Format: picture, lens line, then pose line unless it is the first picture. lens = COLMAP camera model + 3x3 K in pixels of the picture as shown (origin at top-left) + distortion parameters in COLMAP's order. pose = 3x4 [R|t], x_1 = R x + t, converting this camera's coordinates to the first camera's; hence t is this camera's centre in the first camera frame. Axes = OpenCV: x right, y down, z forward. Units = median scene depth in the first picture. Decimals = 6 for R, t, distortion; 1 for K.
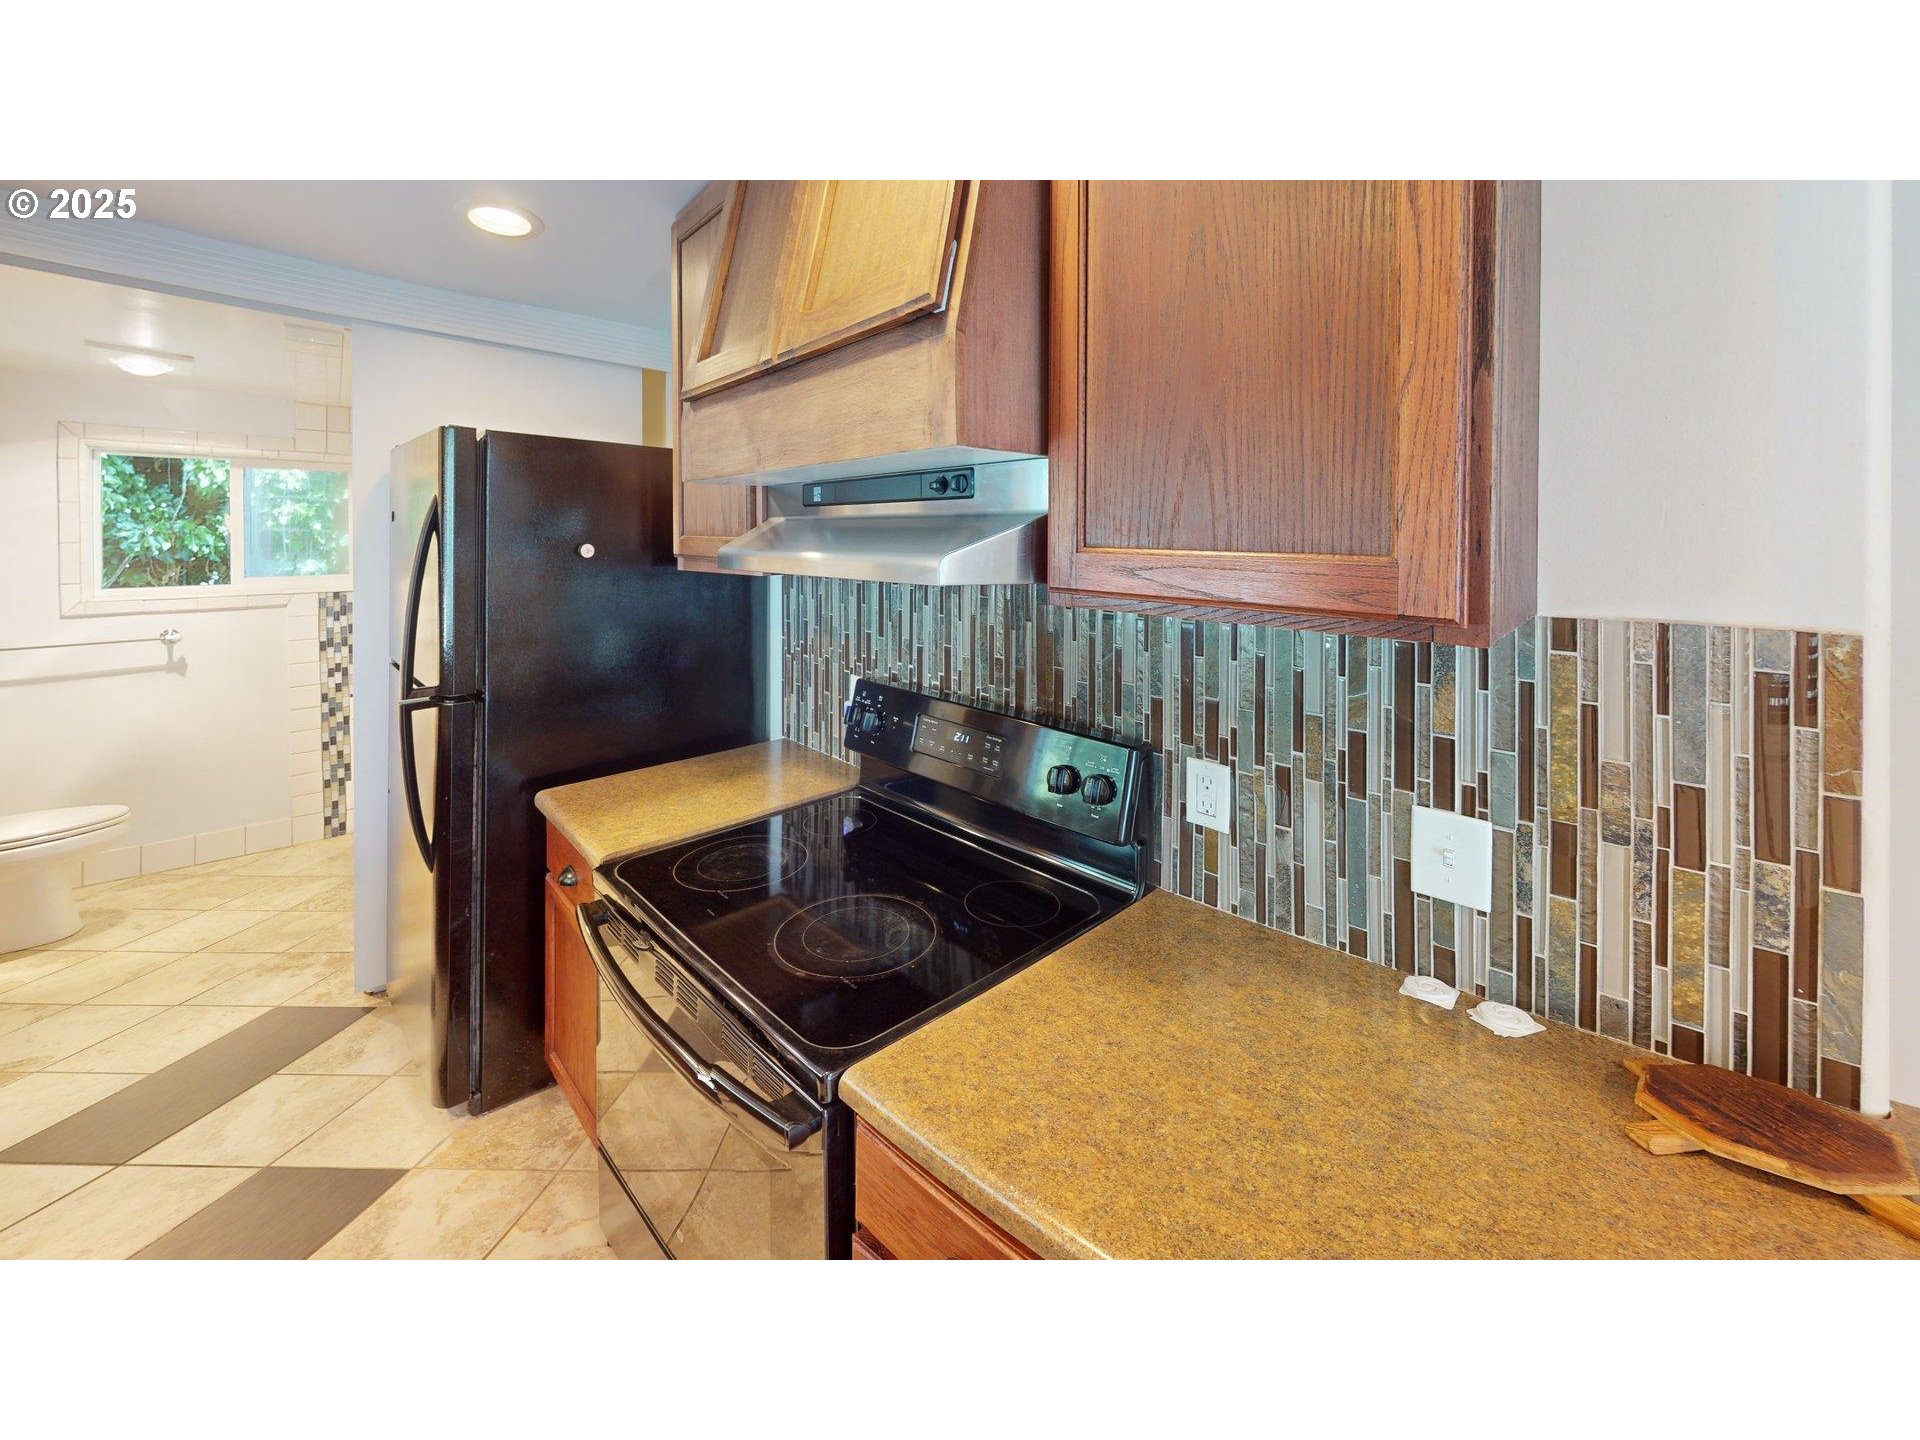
lens RADIAL K [[687.7, 0, 940.8], [0, 687.7, 718.4], [0, 0, 1]] dist [0.000482, -0.000104]
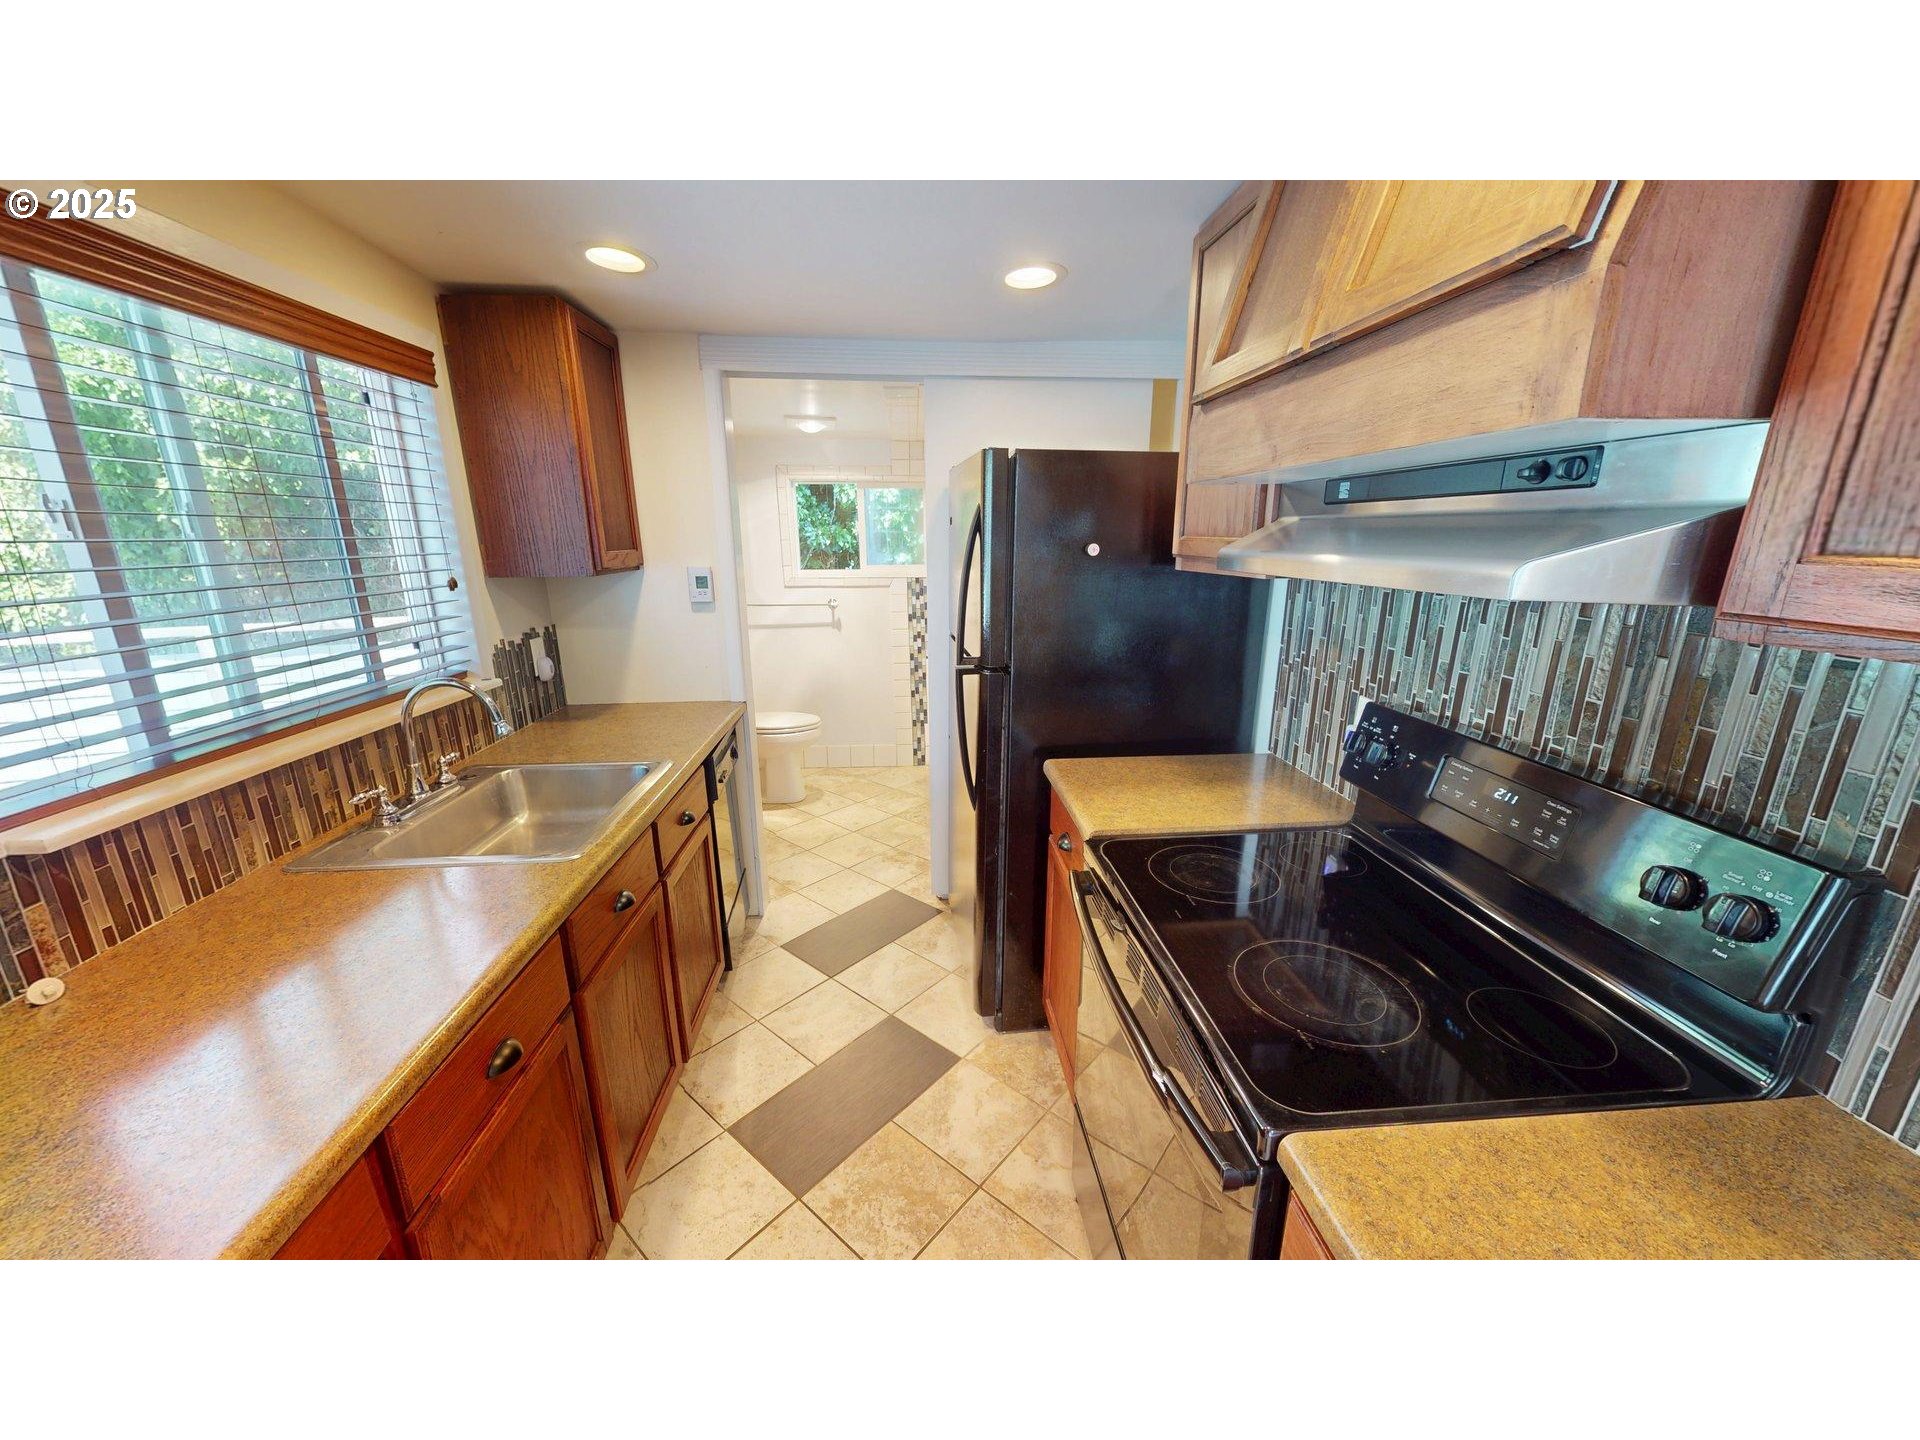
lens RADIAL K [[687.7, 0, 940.8], [0, 687.7, 718.4], [0, 0, 1]] dist [0.000482, -0.000104]
pose [[0.772950, 0.155143, -0.615206, 0.000085], [0.007164, 0.967447, 0.252973, -0.276458], [0.634426, -0.199943, 0.746677, 0.000742]]
